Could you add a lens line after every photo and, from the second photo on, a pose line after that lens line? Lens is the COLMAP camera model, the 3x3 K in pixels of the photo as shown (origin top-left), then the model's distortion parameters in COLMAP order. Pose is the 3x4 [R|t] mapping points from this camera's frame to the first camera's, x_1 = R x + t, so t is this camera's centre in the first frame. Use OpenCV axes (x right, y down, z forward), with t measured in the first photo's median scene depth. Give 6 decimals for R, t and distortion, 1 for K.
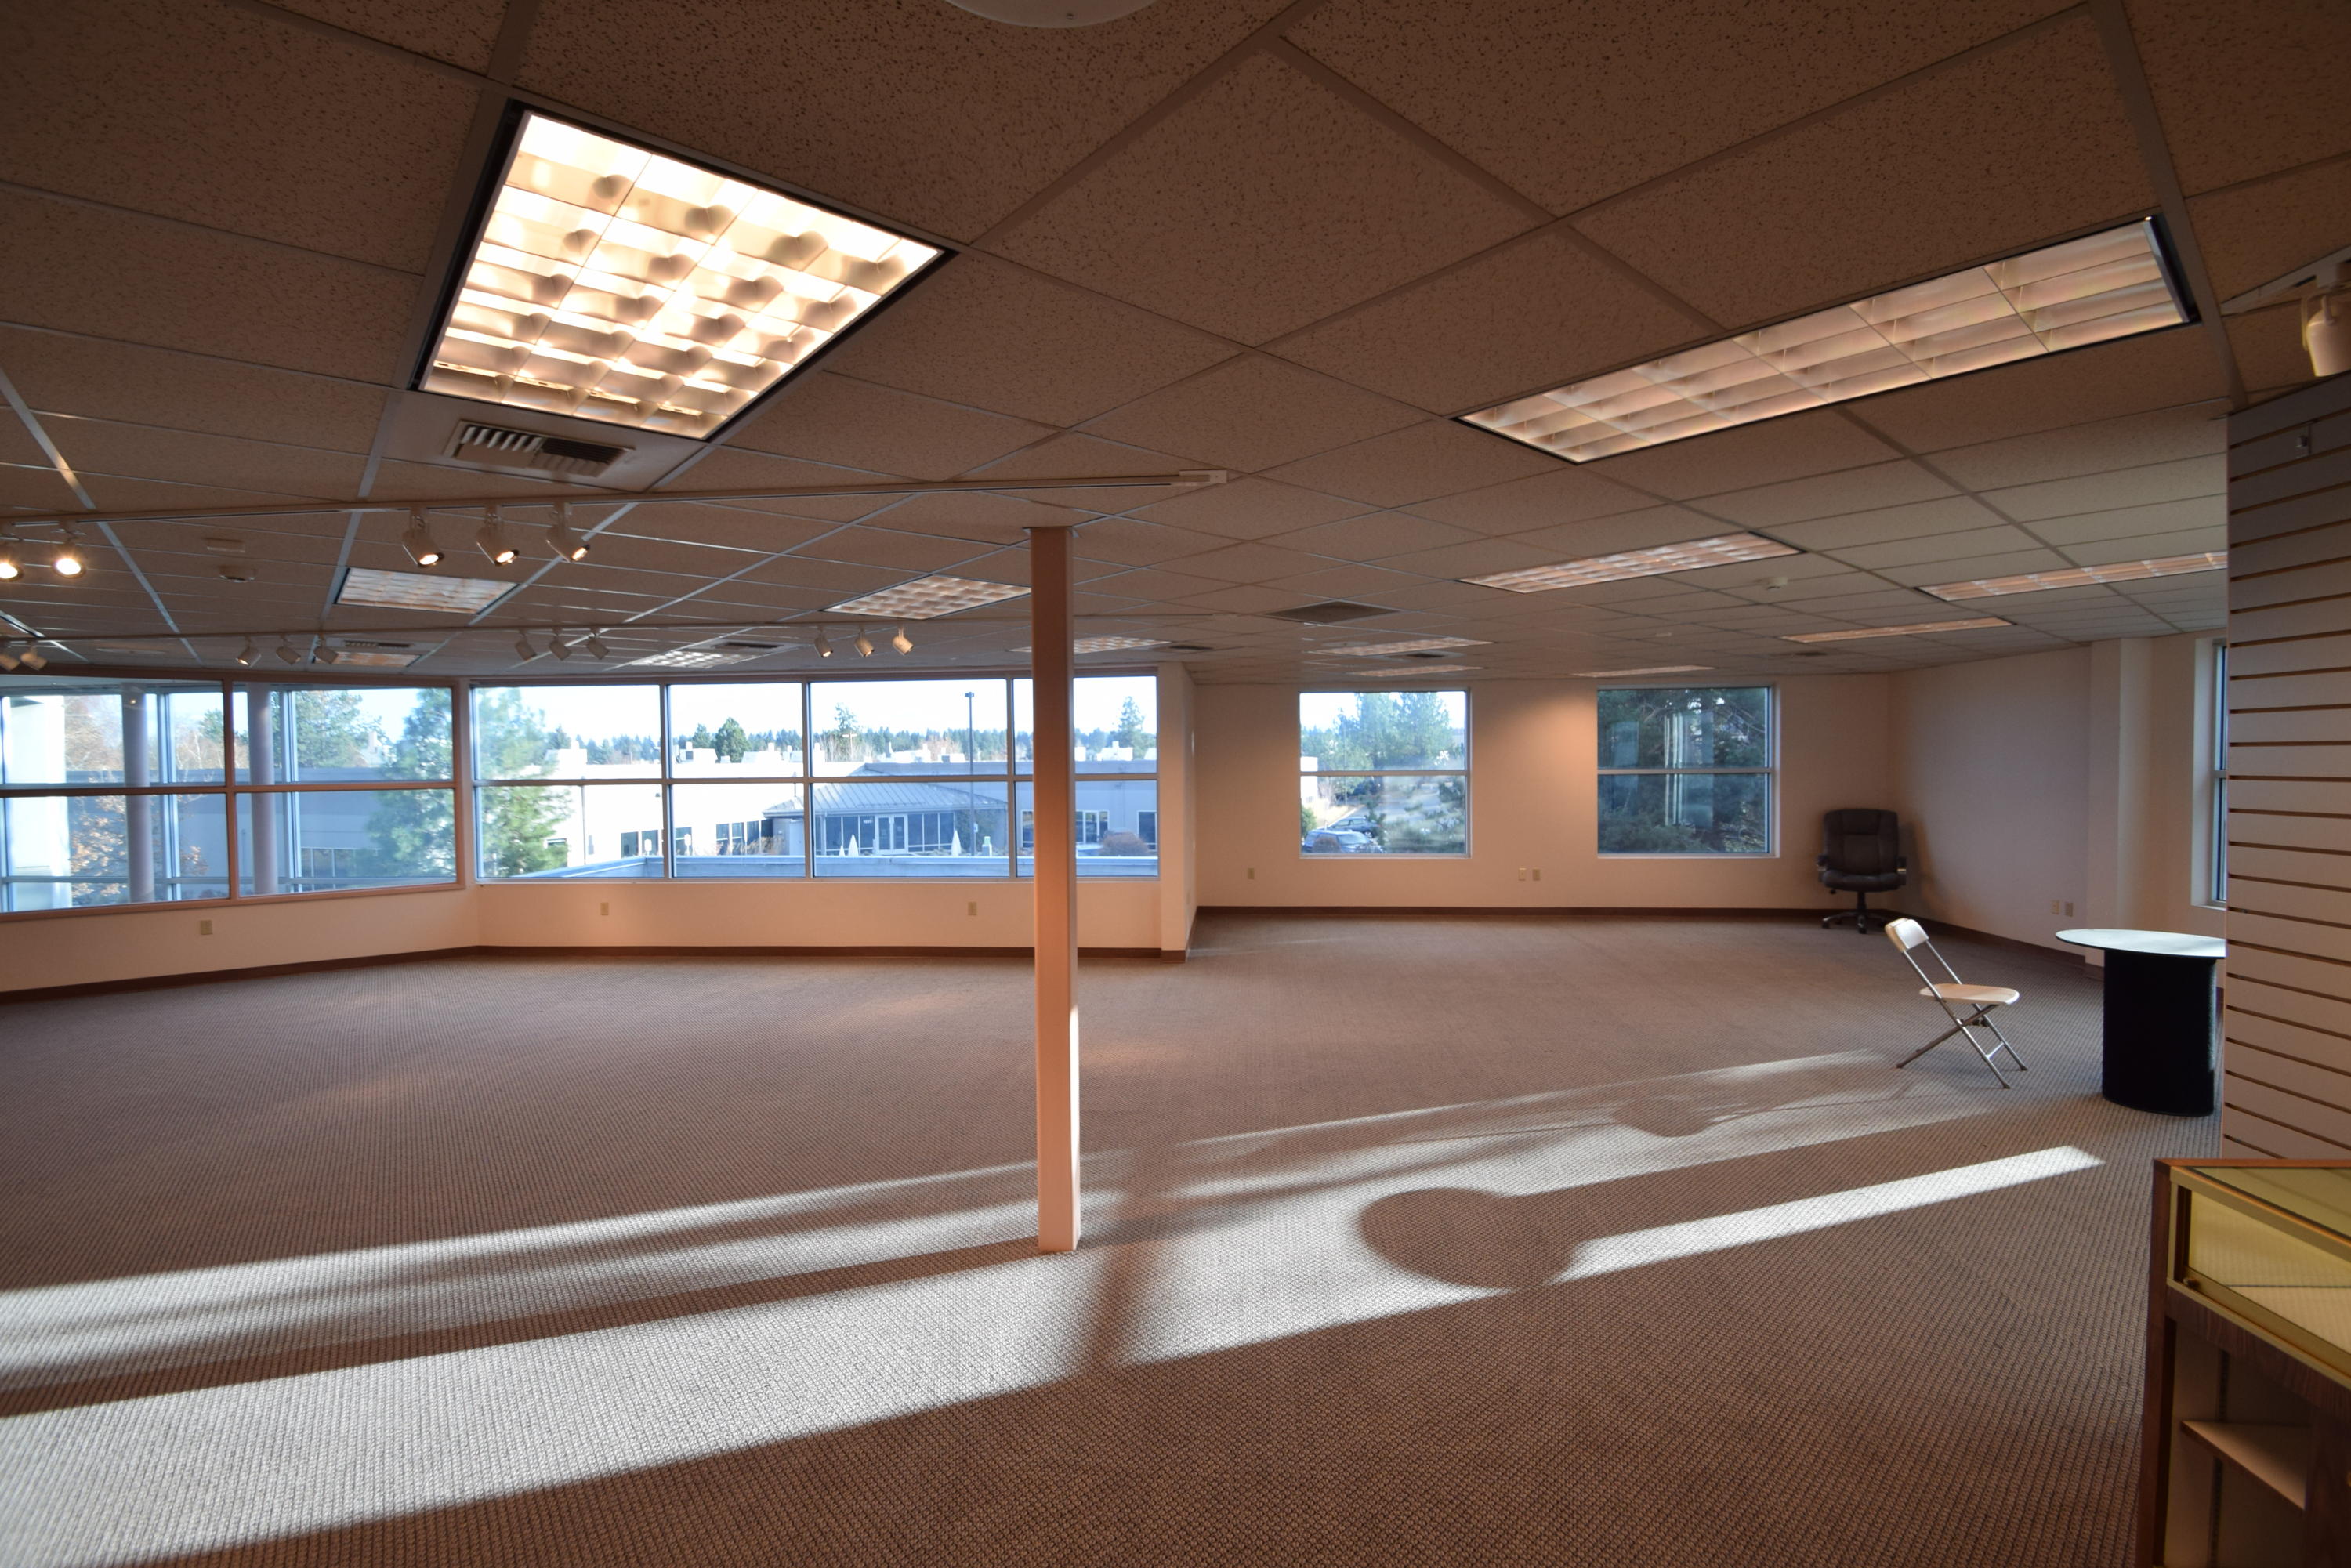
lens RADIAL K [[1027.6, 0, 1167.4], [0, 1027.6, 789.1], [0, 0, 1]] dist [0.017193, -0.017928]
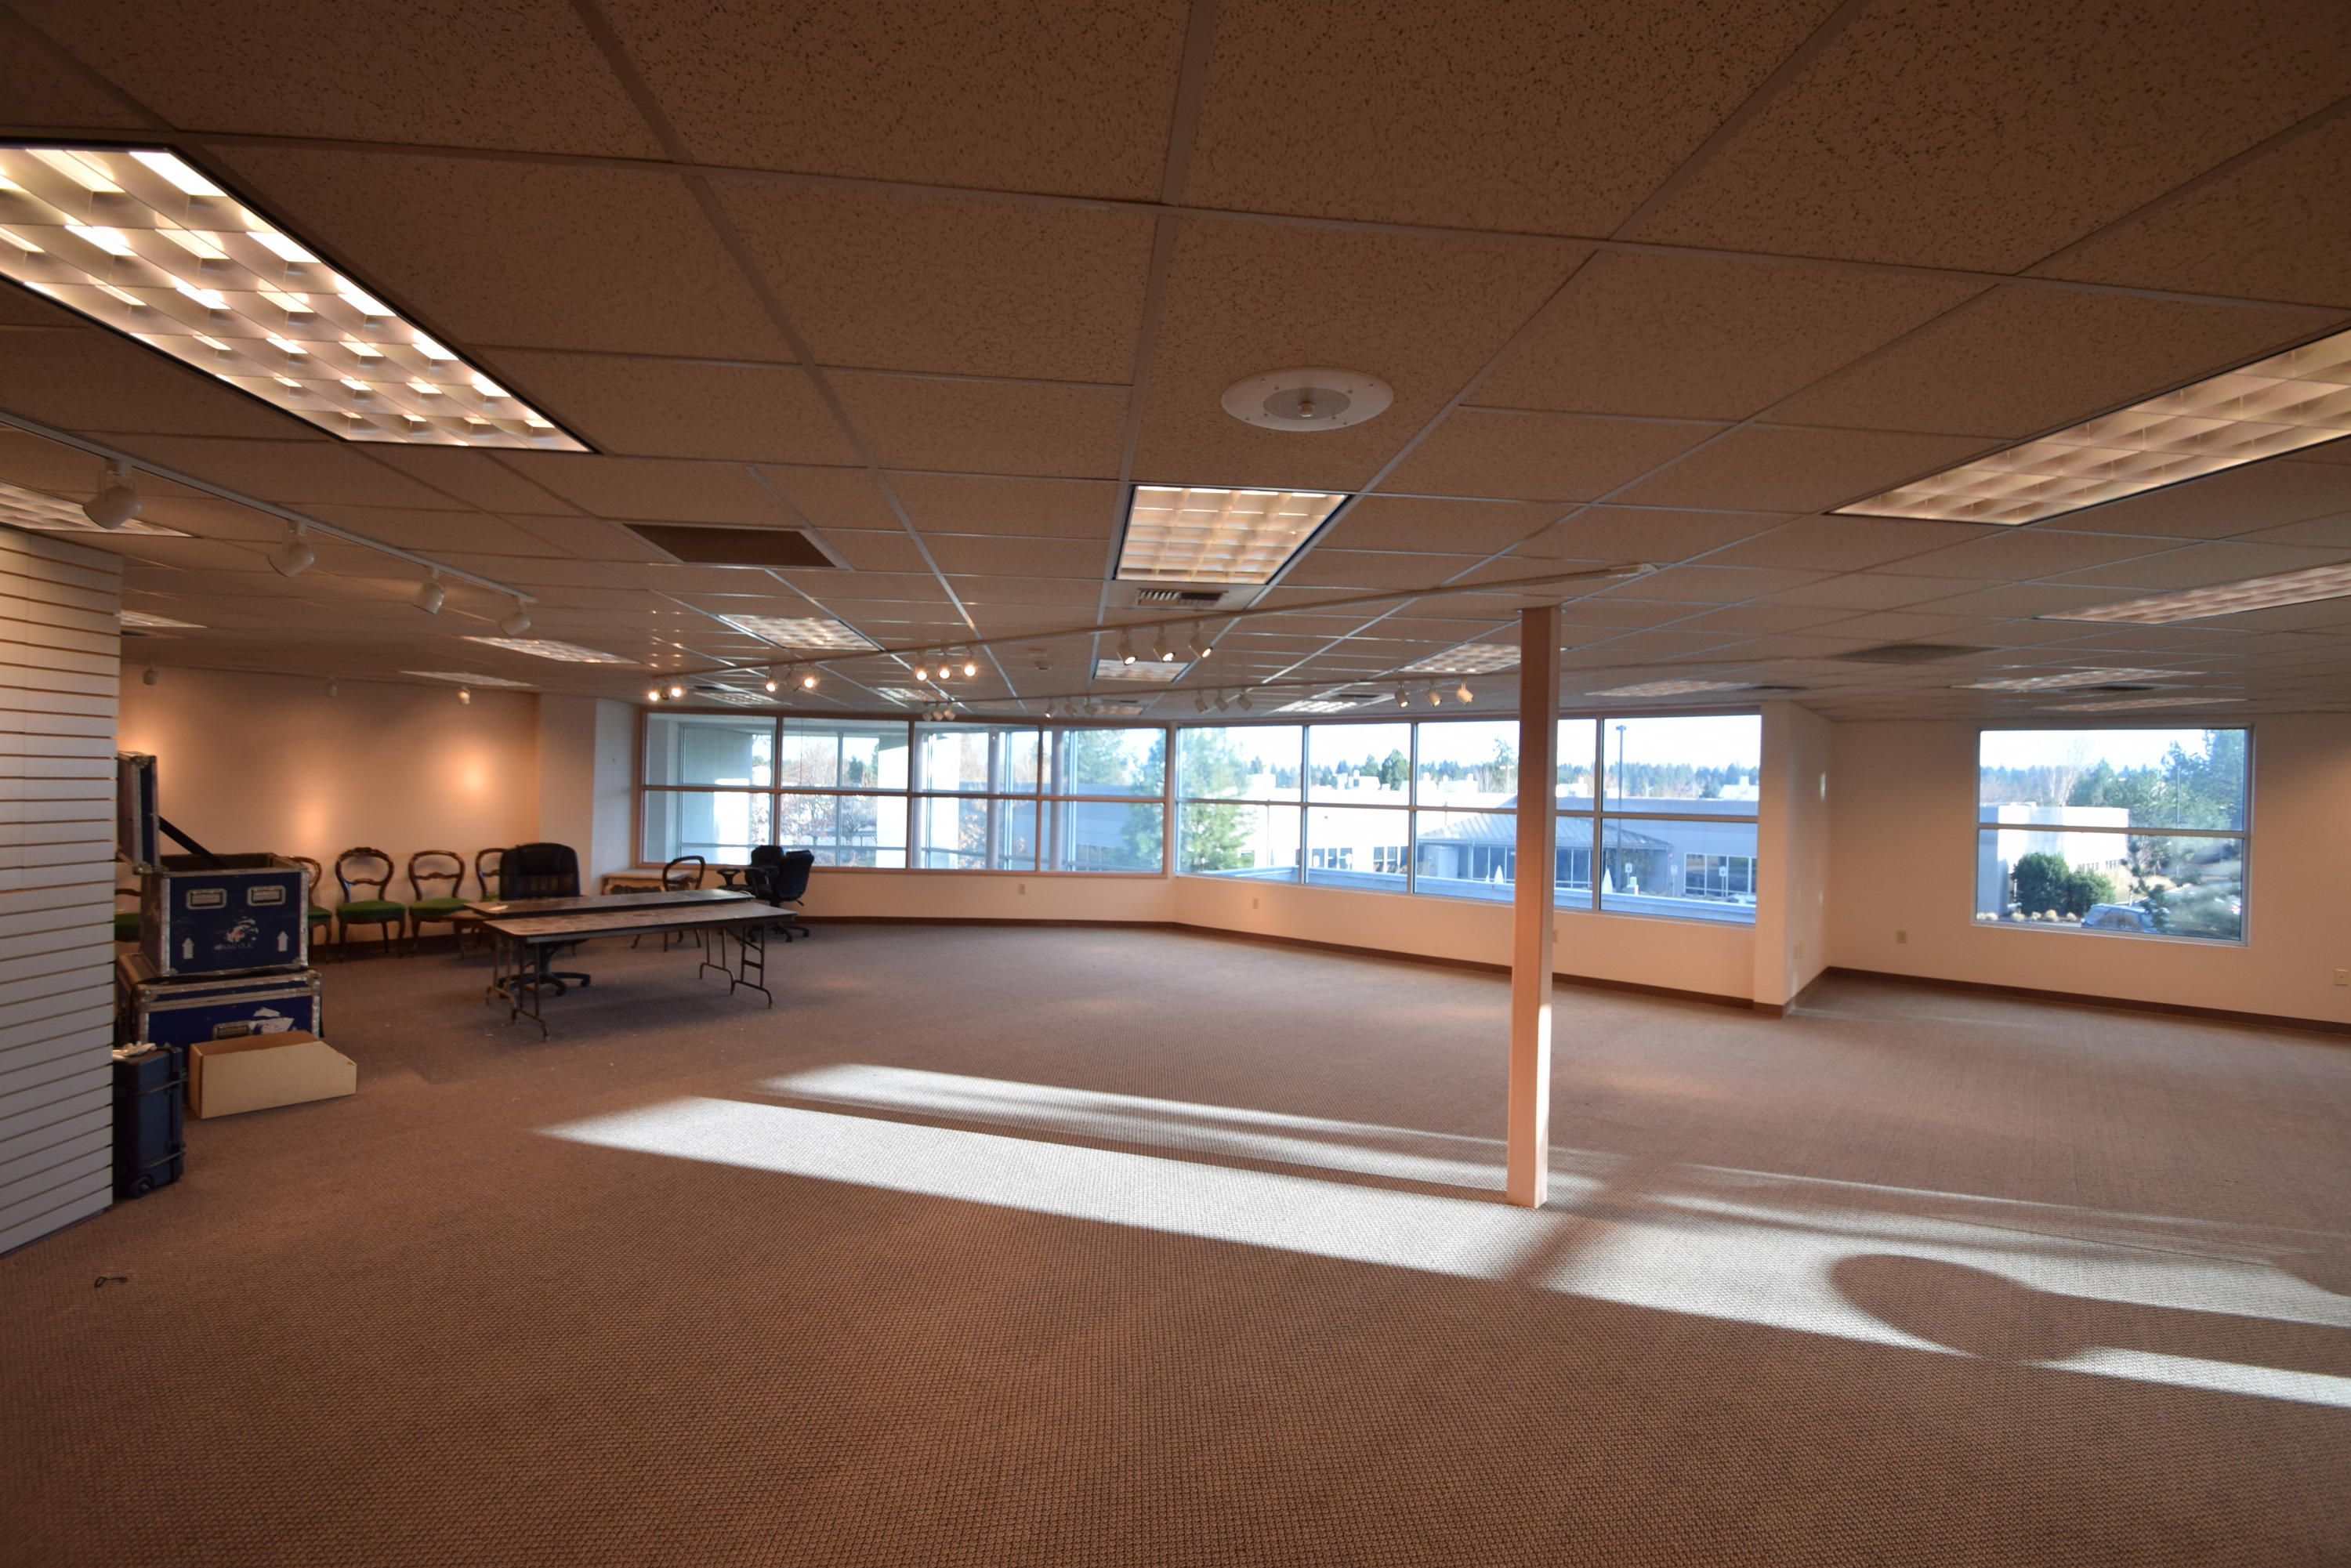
lens RADIAL K [[1027.6, 0, 1167.4], [0, 1027.6, 789.1], [0, 0, 1]] dist [0.017193, -0.017928]
pose [[0.813257, 0.031631, -0.581045, 0.098399], [-0.049231, 0.998682, -0.014539, 0.000410], [0.579819, 0.040429, 0.813742, -0.097194]]
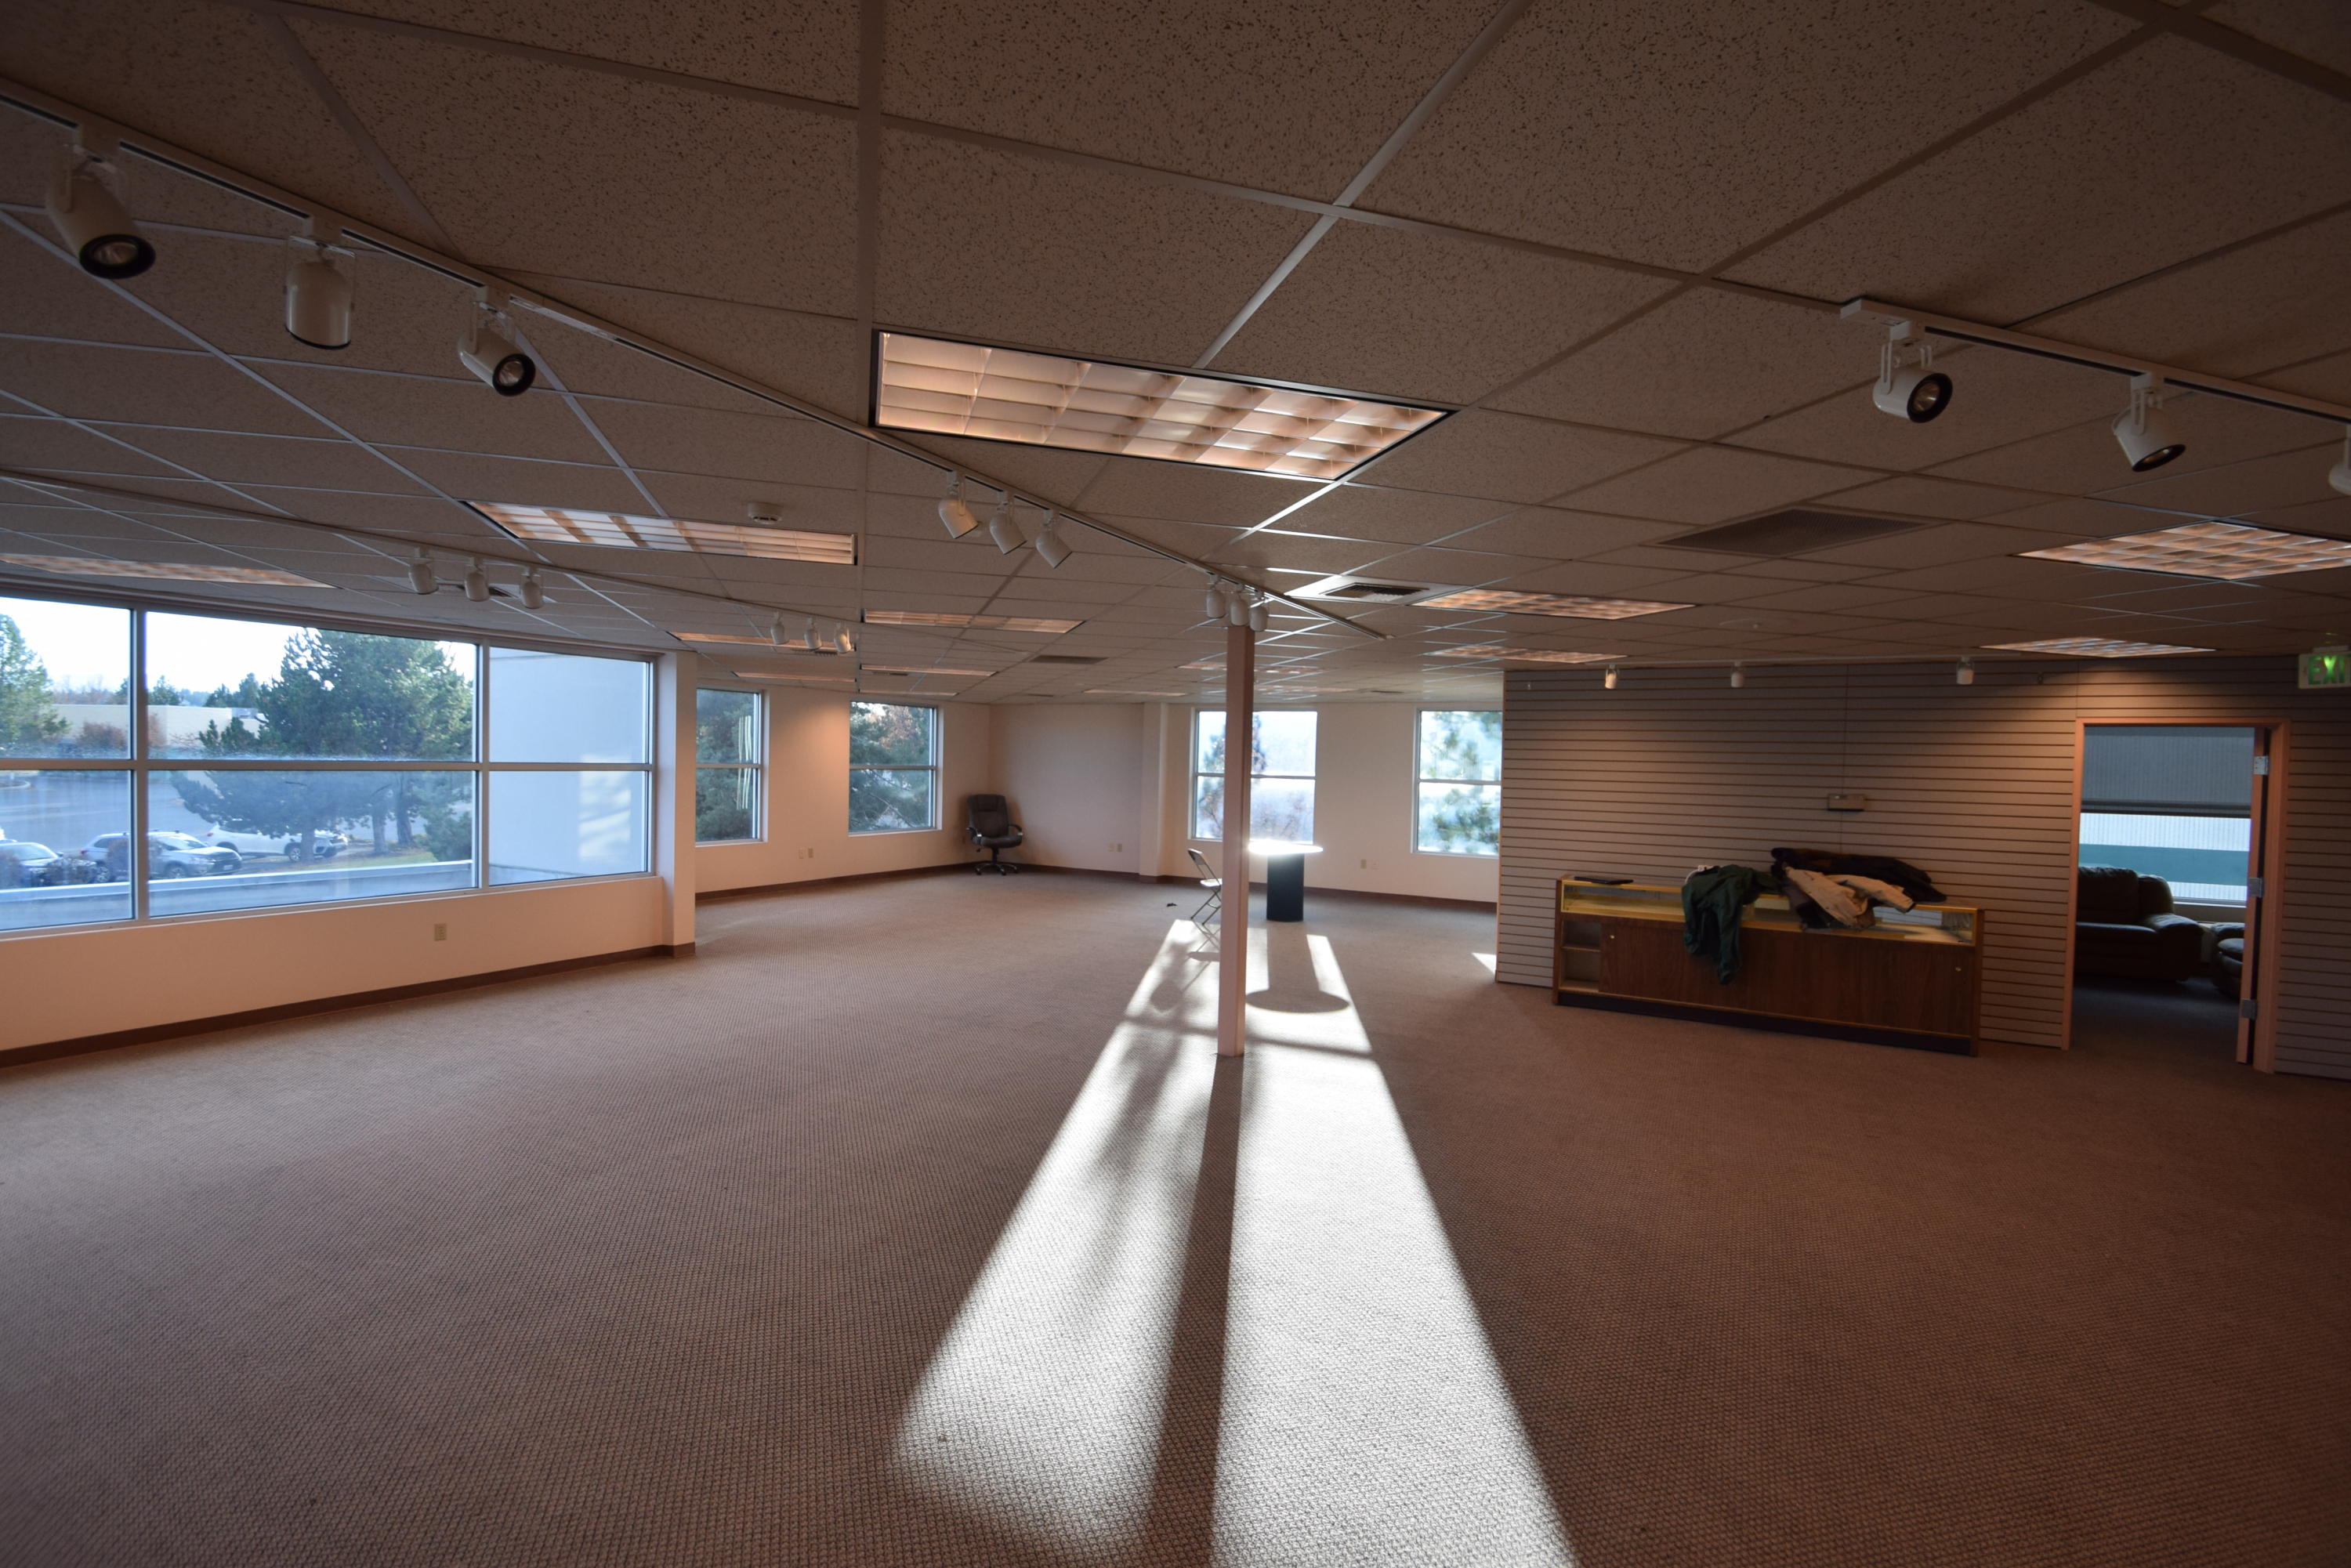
lens RADIAL K [[1027.6, 0, 1167.4], [0, 1027.6, 789.1], [0, 0, 1]] dist [0.017193, -0.017928]
pose [[0.388924, -0.005103, 0.921256, -0.706056], [-0.000158, 0.999984, 0.005605, 0.003855], [-0.921270, -0.002326, 0.388917, 0.197901]]
